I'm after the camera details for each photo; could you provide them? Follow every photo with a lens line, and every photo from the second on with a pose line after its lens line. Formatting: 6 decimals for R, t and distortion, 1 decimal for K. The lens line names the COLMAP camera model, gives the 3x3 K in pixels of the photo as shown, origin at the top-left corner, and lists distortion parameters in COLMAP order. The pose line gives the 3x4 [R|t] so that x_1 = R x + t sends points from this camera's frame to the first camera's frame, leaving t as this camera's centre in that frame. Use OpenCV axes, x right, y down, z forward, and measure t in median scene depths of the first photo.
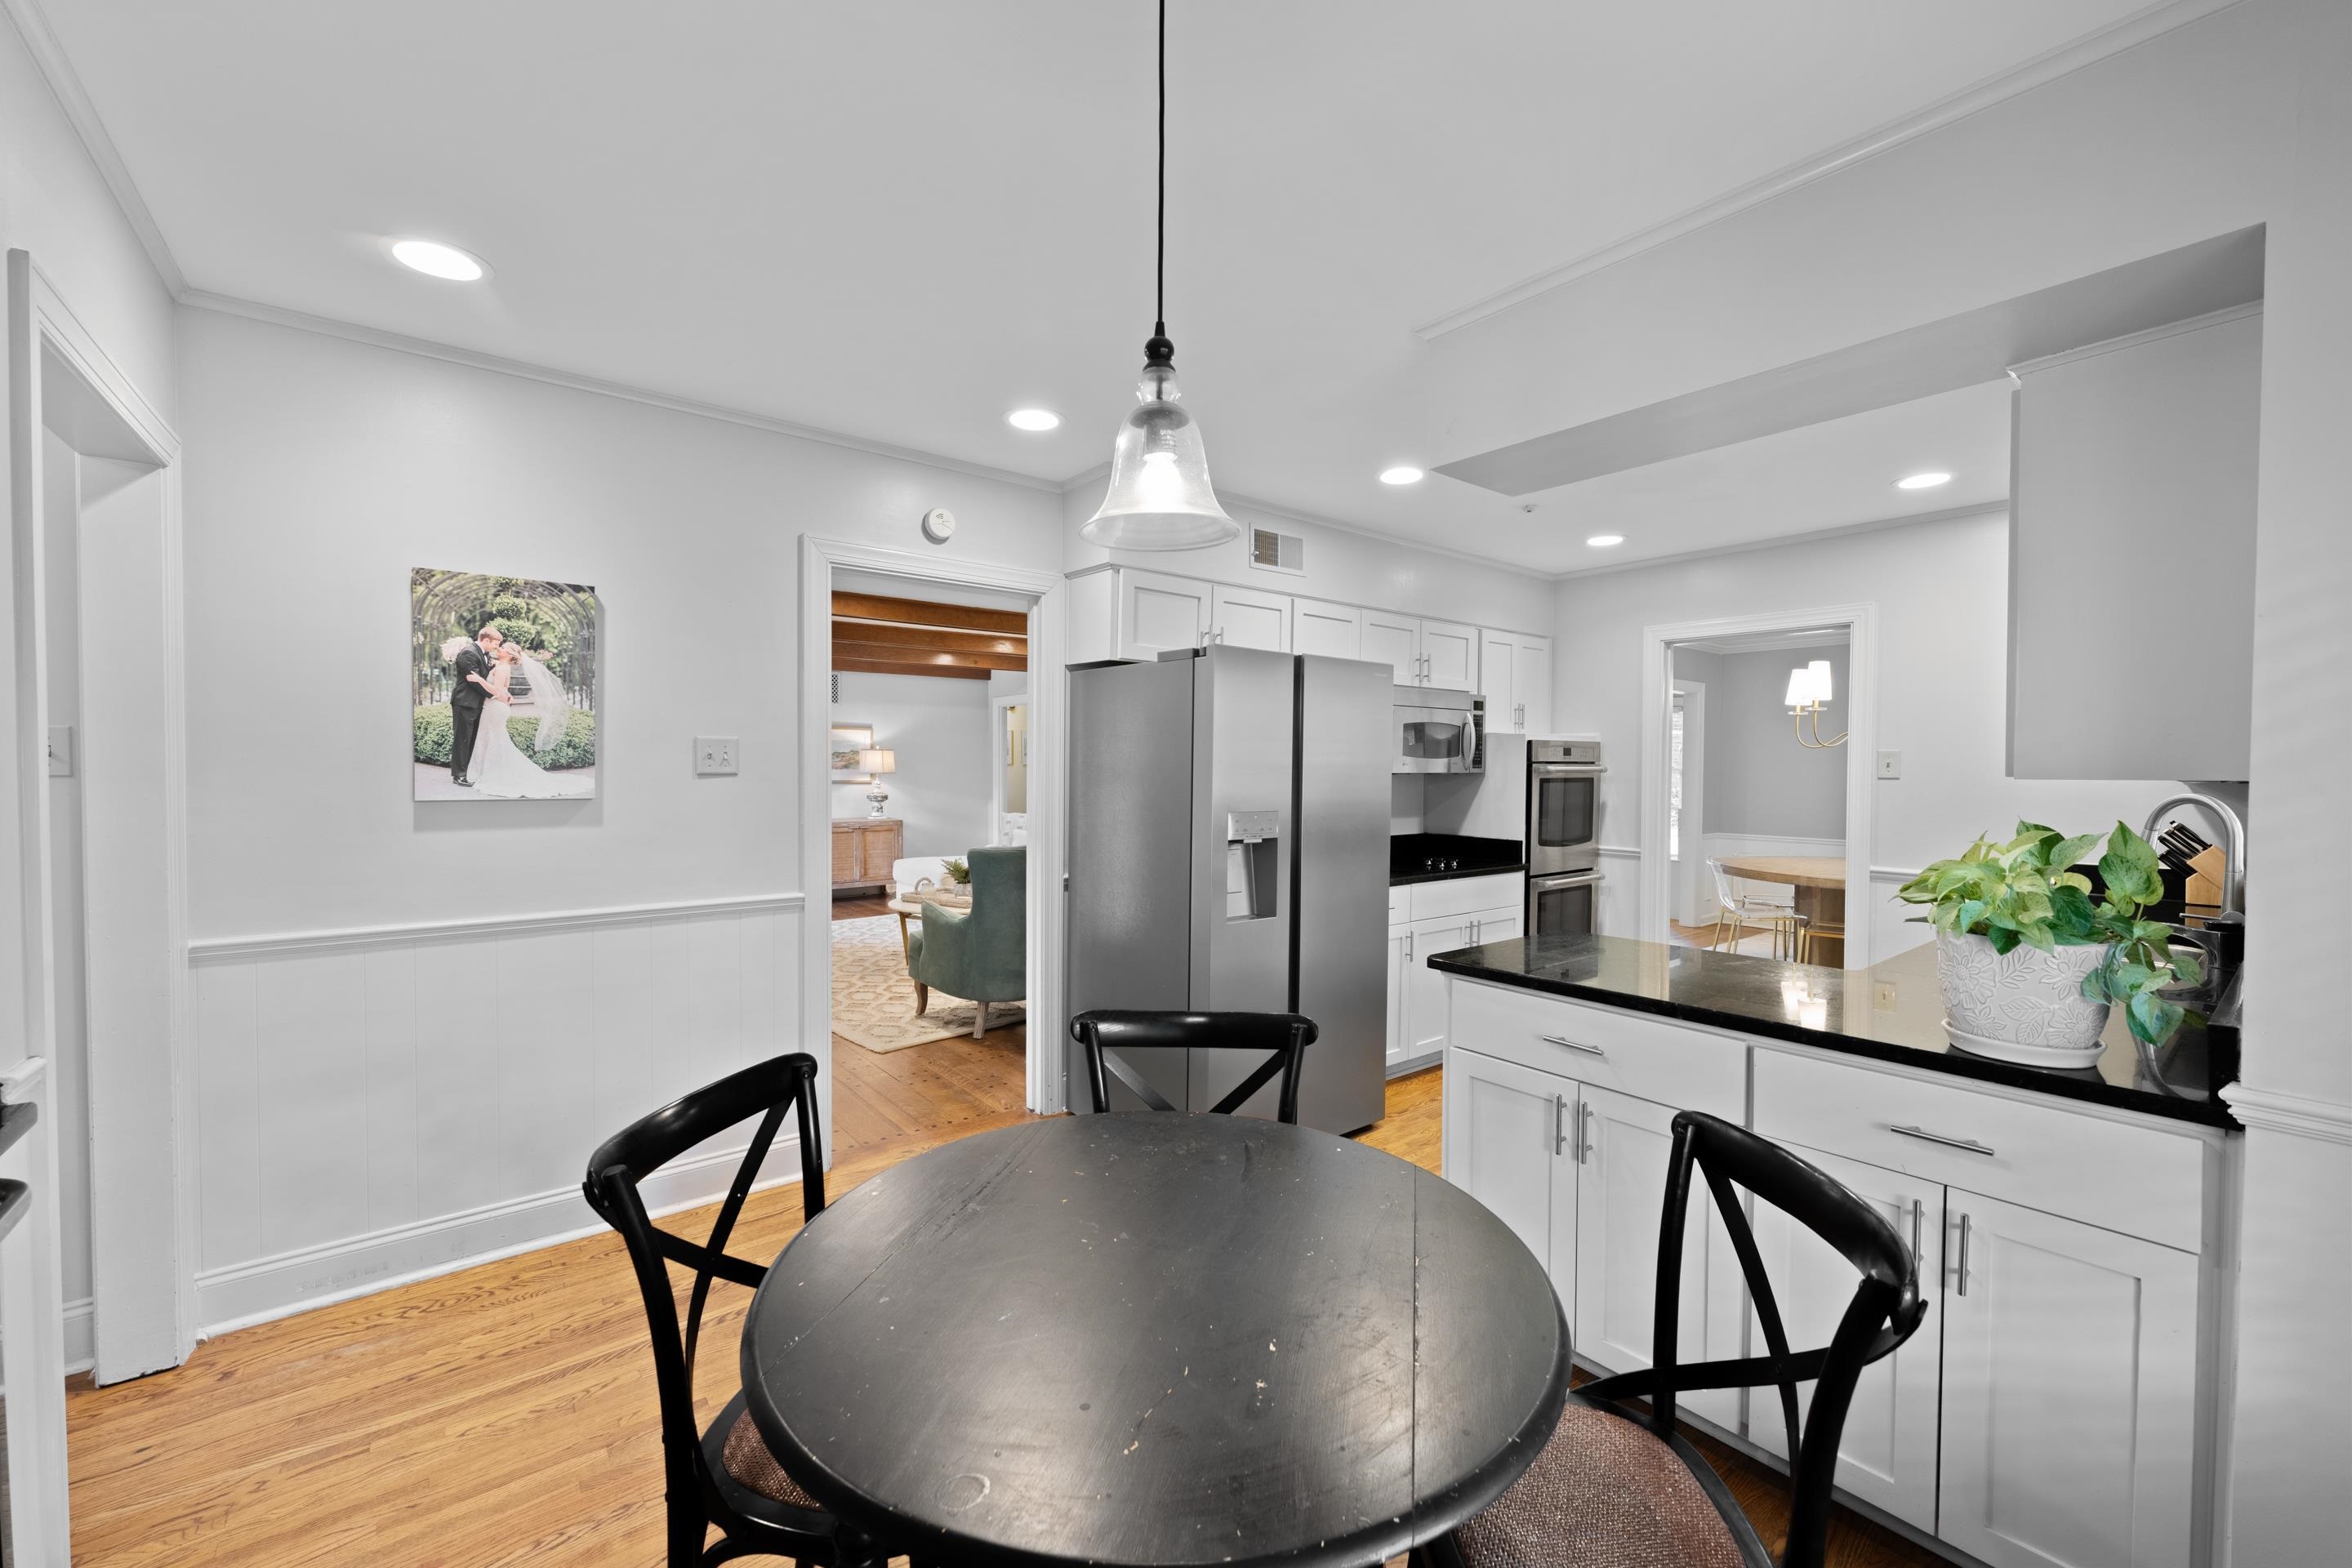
lens RADIAL K [[953.2, 0, 1160.6], [0, 953.2, 761.5], [0, 0, 1]] dist [-0.001517, -0.000487]
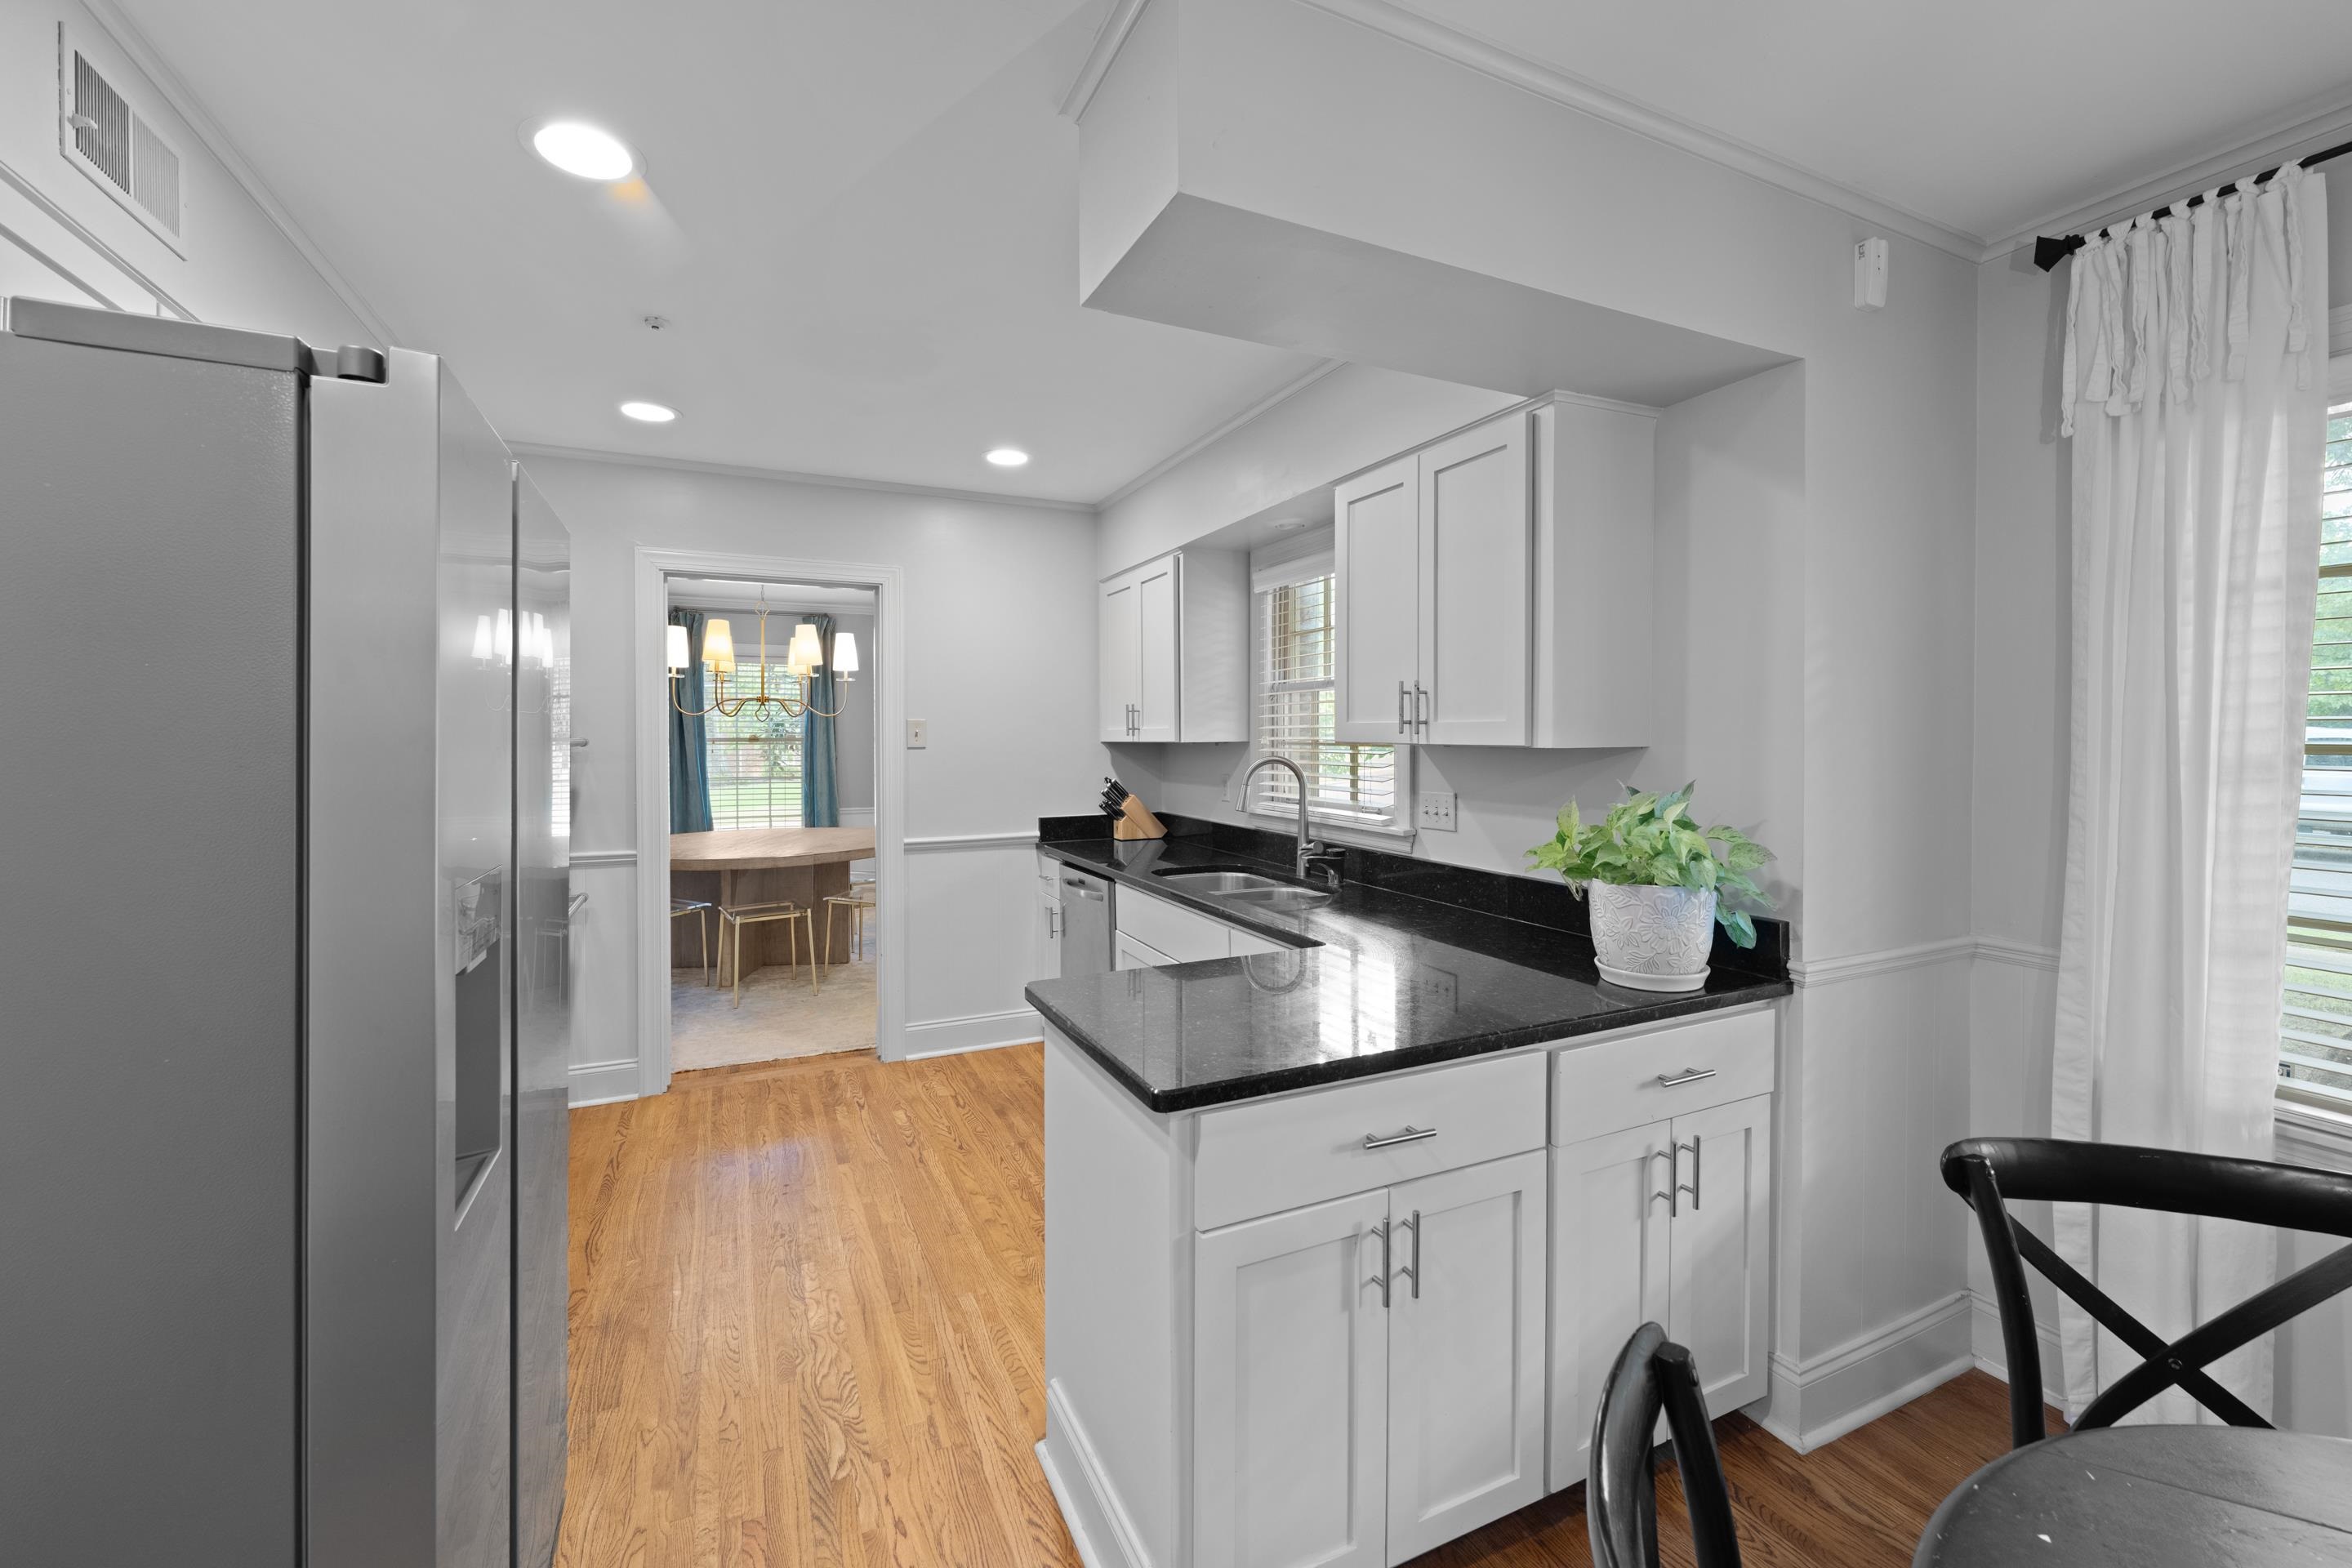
lens RADIAL K [[967.7, 0, 1192.6], [0, 967.7, 742.4], [0, 0, 1]] dist [-0.001478, -0.000376]
pose [[0.231350, -0.016773, 0.972726, -0.288847], [0.003432, 0.999859, 0.016424, -0.007118], [-0.972865, -0.000462, 0.231375, 0.966825]]
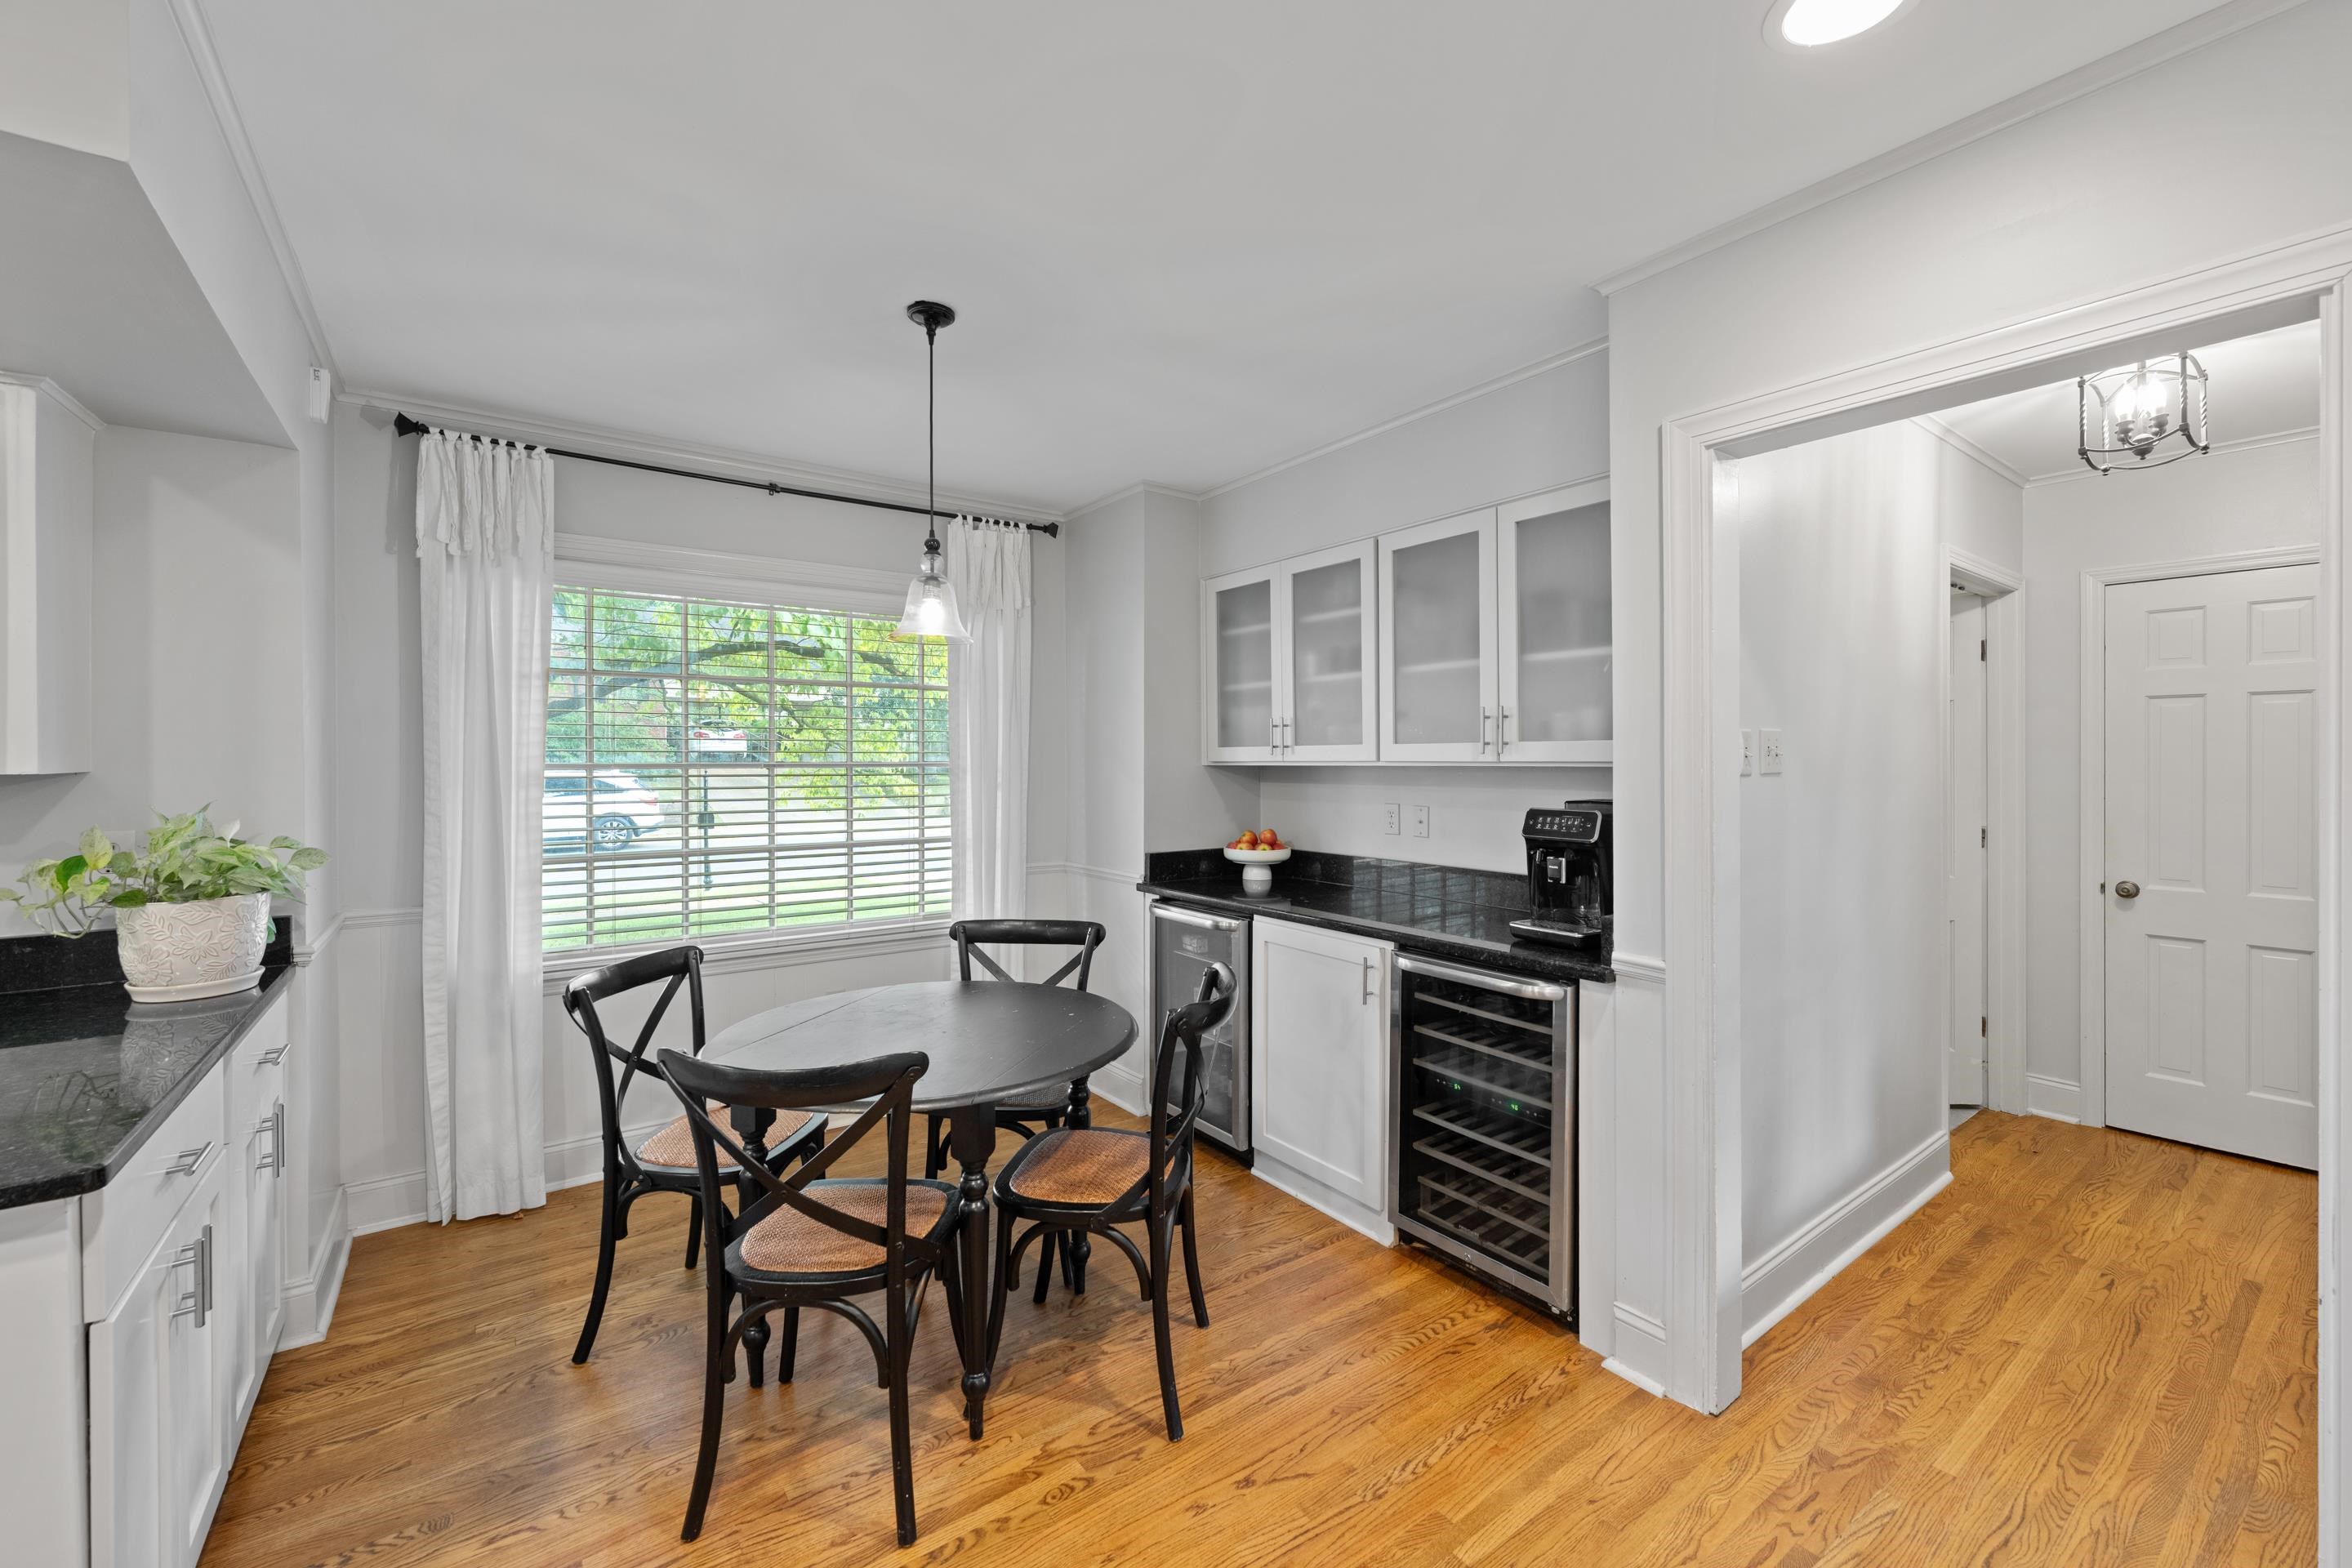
lens RADIAL K [[953.2, 0, 1160.6], [0, 953.2, 761.5], [0, 0, 1]] dist [-0.001517, -0.000487]
pose [[-0.998639, -0.006914, 0.051689, -0.308992], [-0.006764, 0.999972, 0.003084, -0.004400], [-0.051709, 0.002730, -0.998658, 1.647549]]
